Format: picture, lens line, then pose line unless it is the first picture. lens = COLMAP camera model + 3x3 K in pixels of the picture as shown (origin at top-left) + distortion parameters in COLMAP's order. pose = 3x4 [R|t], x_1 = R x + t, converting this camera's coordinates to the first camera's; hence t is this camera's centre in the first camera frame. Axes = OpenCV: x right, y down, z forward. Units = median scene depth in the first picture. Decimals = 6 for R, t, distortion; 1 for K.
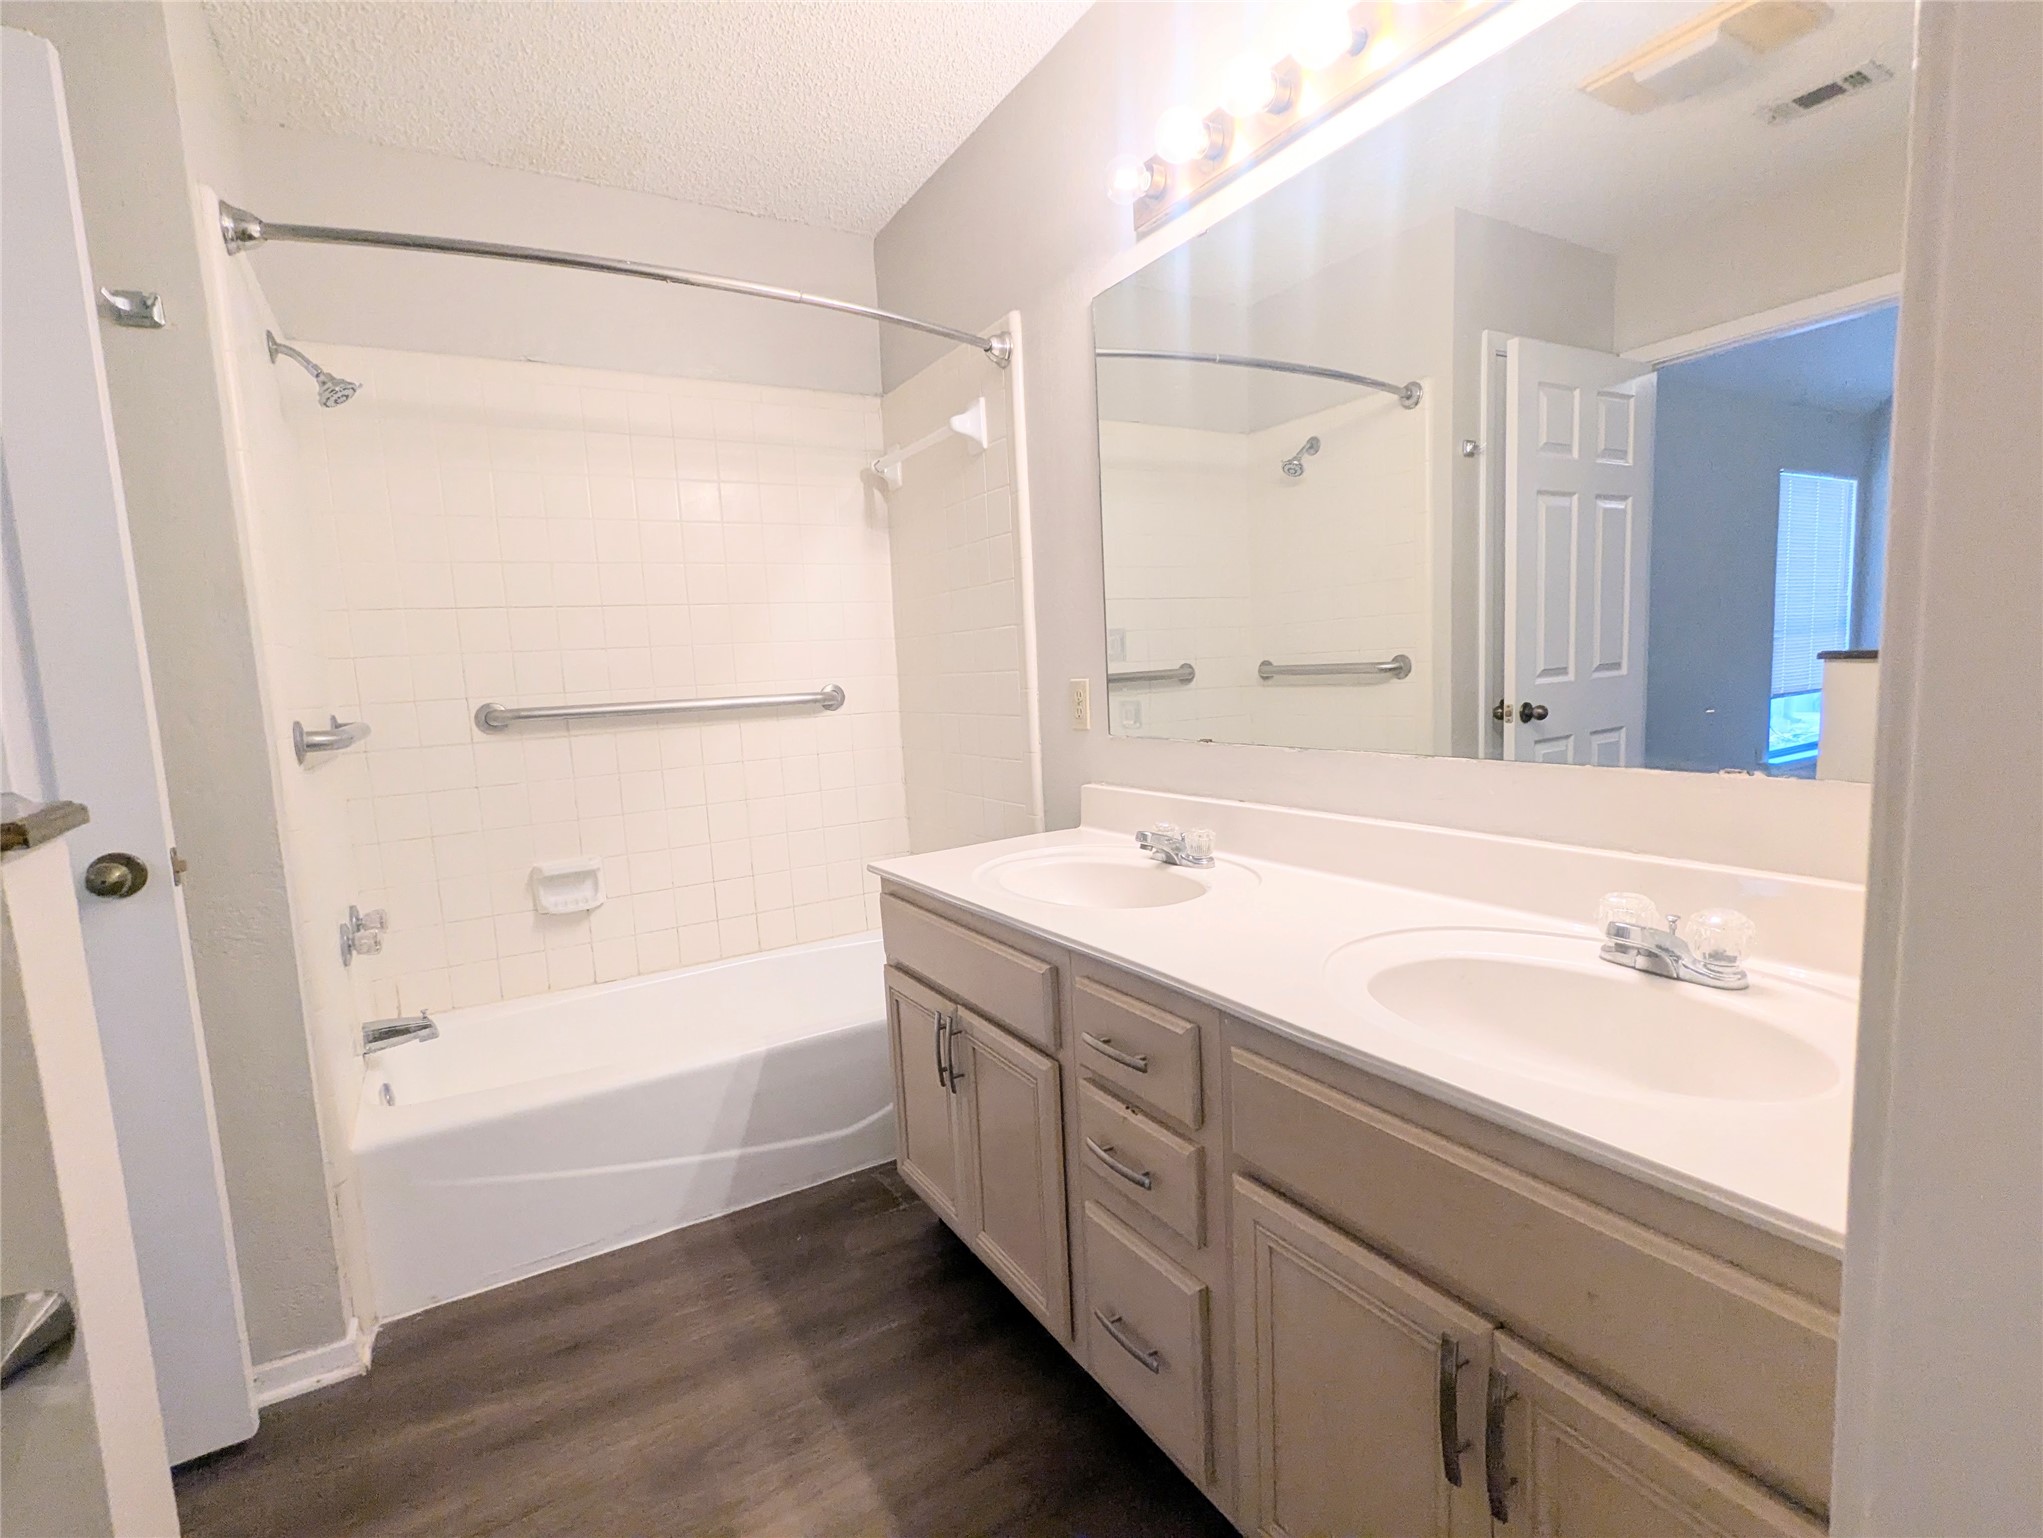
lens RADIAL K [[972.6, 0, 1016.9], [0, 972.6, 776.1], [0, 0, 1]] dist [-0.003899, 0.004217]
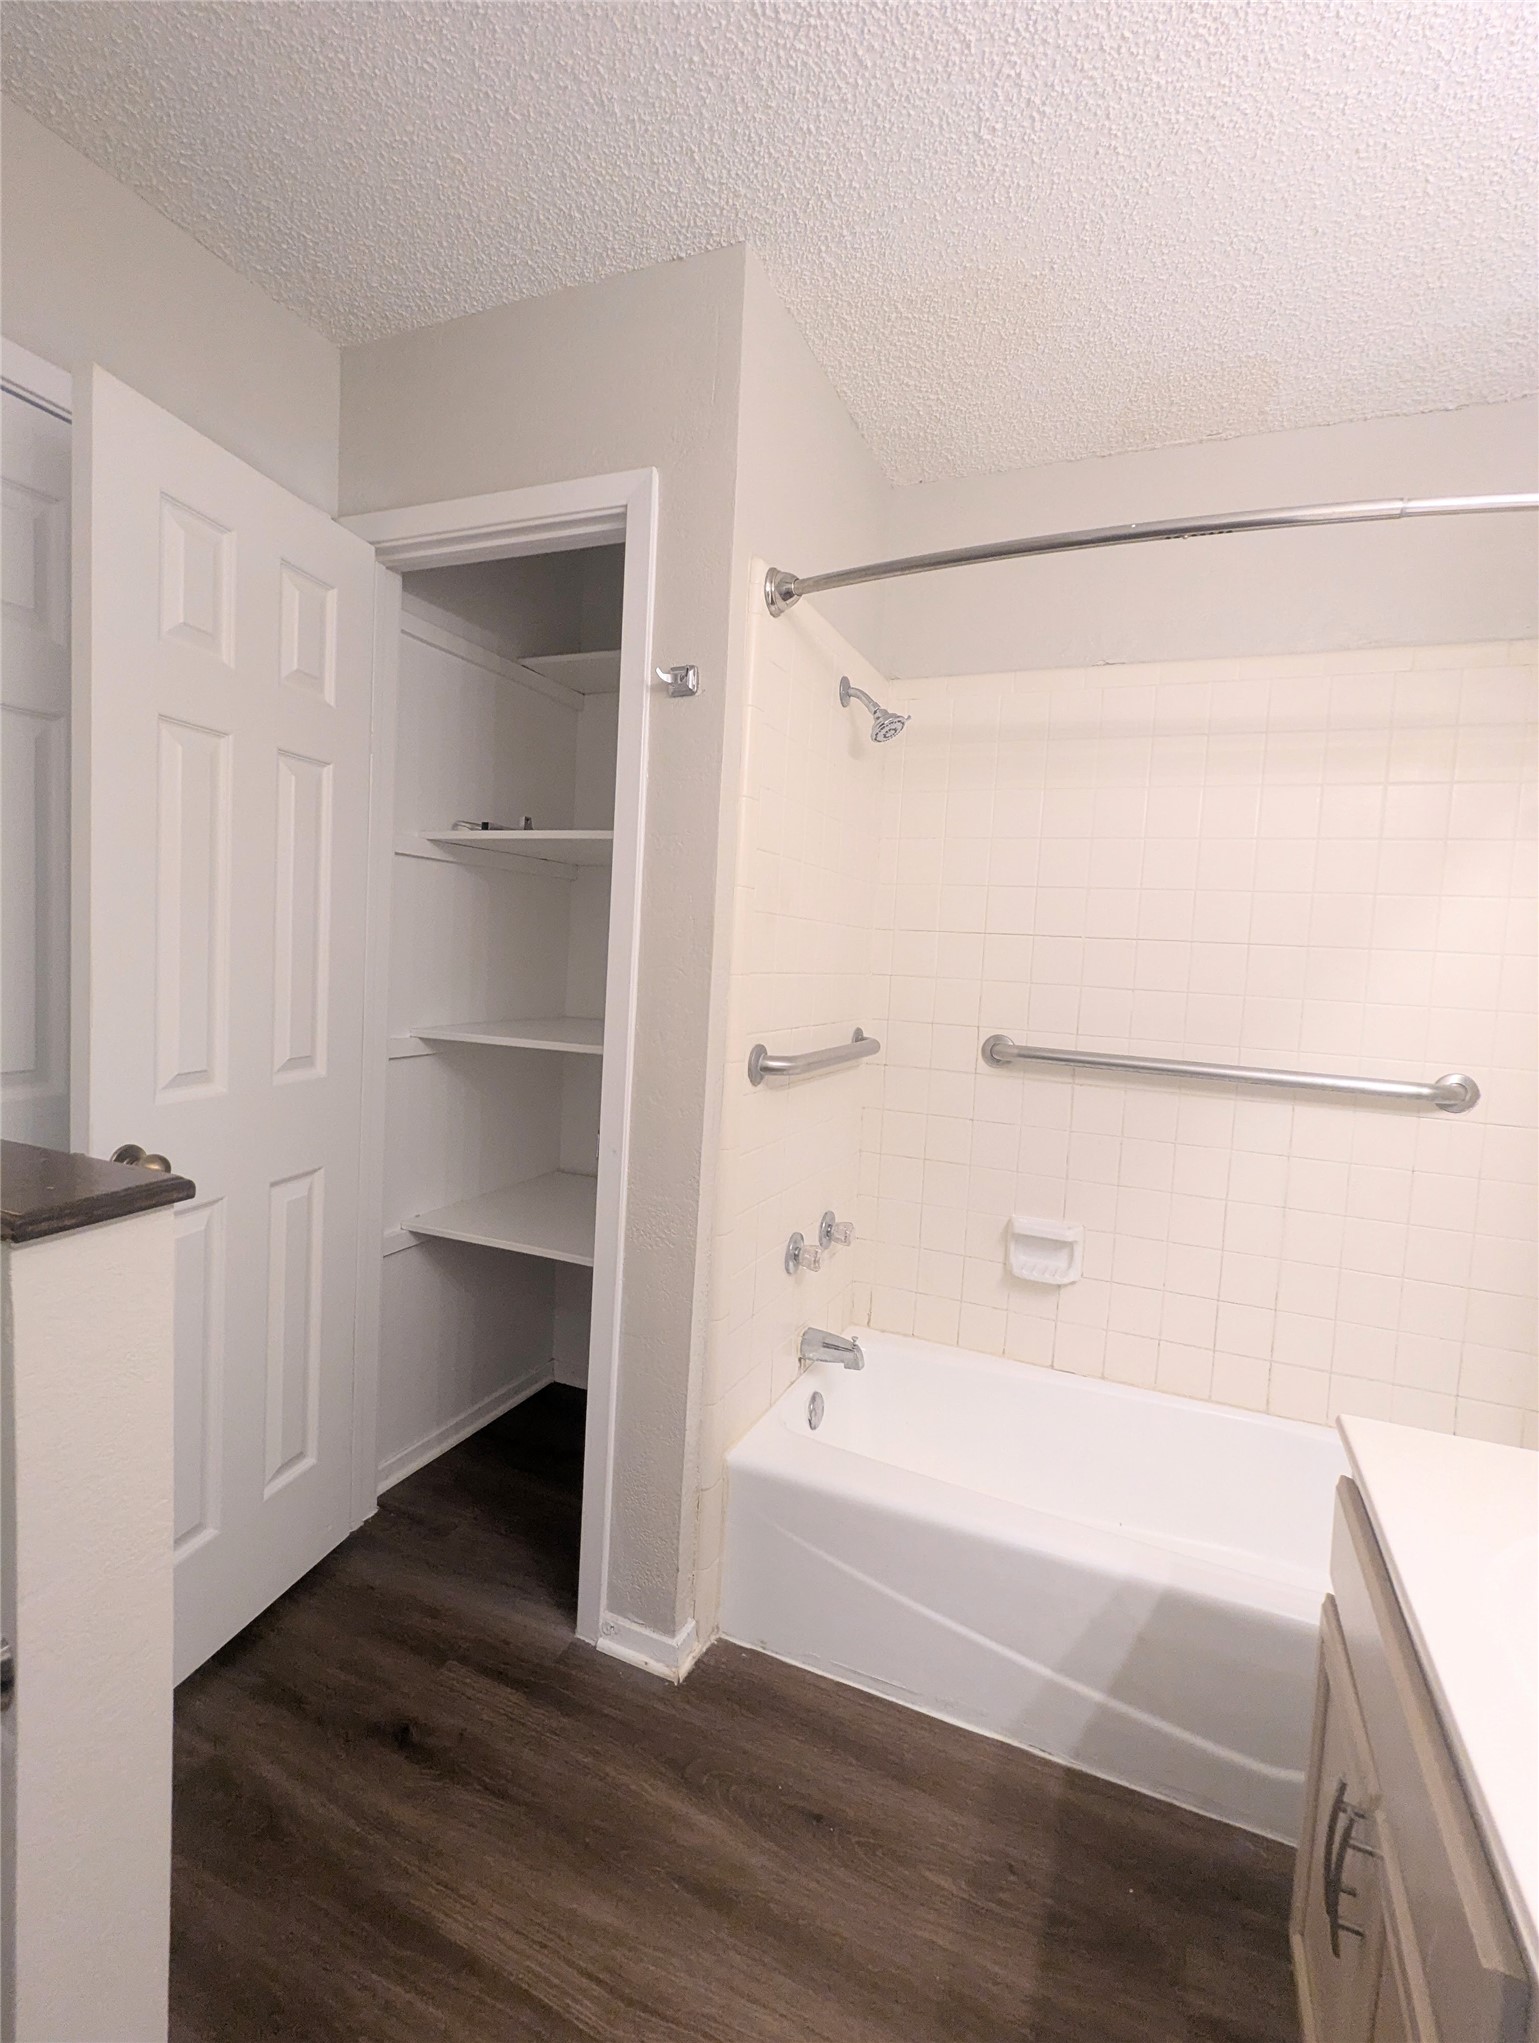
lens RADIAL K [[972.6, 0, 764.8], [0, 972.6, 1012.9], [0, 0, 1]] dist [-0.003899, 0.004217]
pose [[0.585509, 0.138383, -0.798768, 0.082738], [-0.177826, 0.983249, 0.039994, -0.110094], [0.790922, 0.118624, 0.600309, 0.301925]]
